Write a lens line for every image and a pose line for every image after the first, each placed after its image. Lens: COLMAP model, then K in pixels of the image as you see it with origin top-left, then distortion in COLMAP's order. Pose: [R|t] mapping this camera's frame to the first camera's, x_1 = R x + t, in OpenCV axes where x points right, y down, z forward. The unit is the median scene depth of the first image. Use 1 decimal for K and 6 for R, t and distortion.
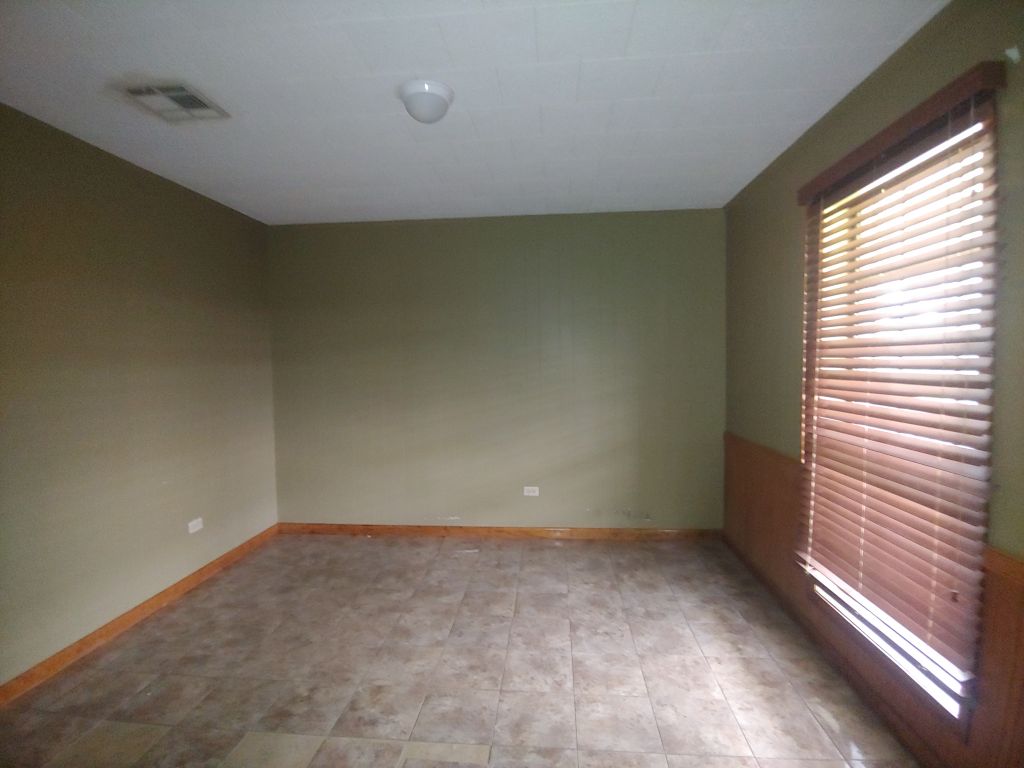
lens RADIAL K [[511.0, 0, 512.9], [0, 511.0, 385.8], [0, 0, 1]] dist [-0.023813, -0.001926]
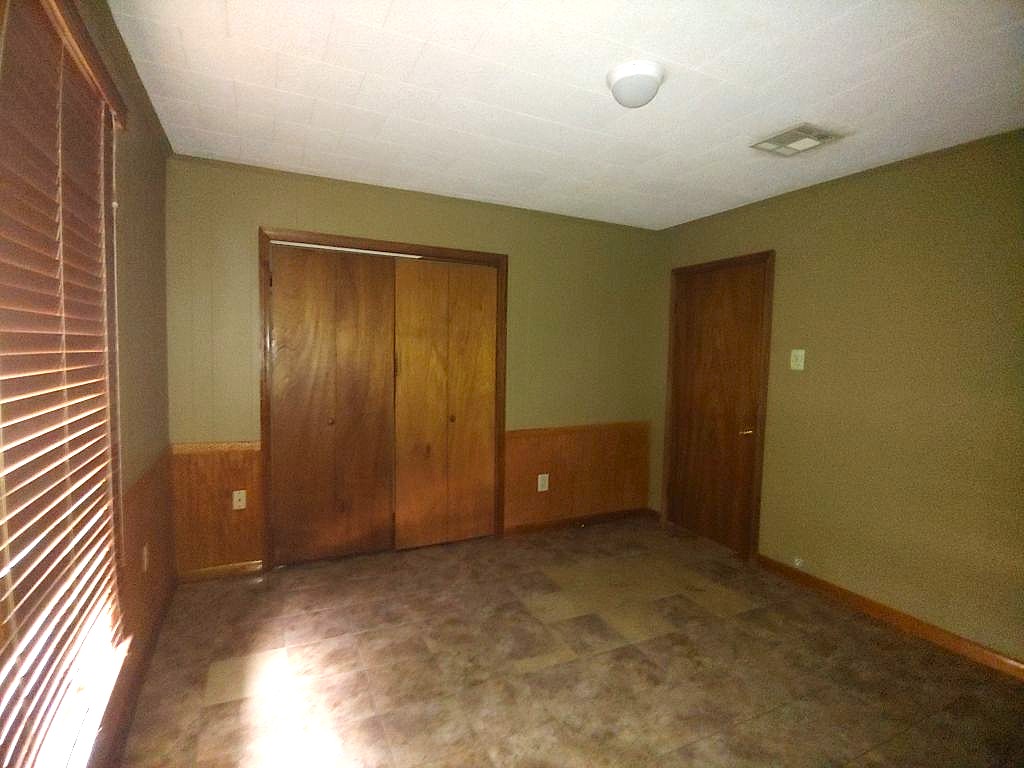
lens RADIAL K [[511.0, 0, 512.6], [0, 511.0, 381.4], [0, 0, 1]] dist [-0.023813, -0.001926]
pose [[-0.855594, 0.022432, -0.517161, 0.518743], [-0.041289, 0.992920, 0.111377, -0.110114], [0.515998, 0.116646, -0.848610, 1.719469]]
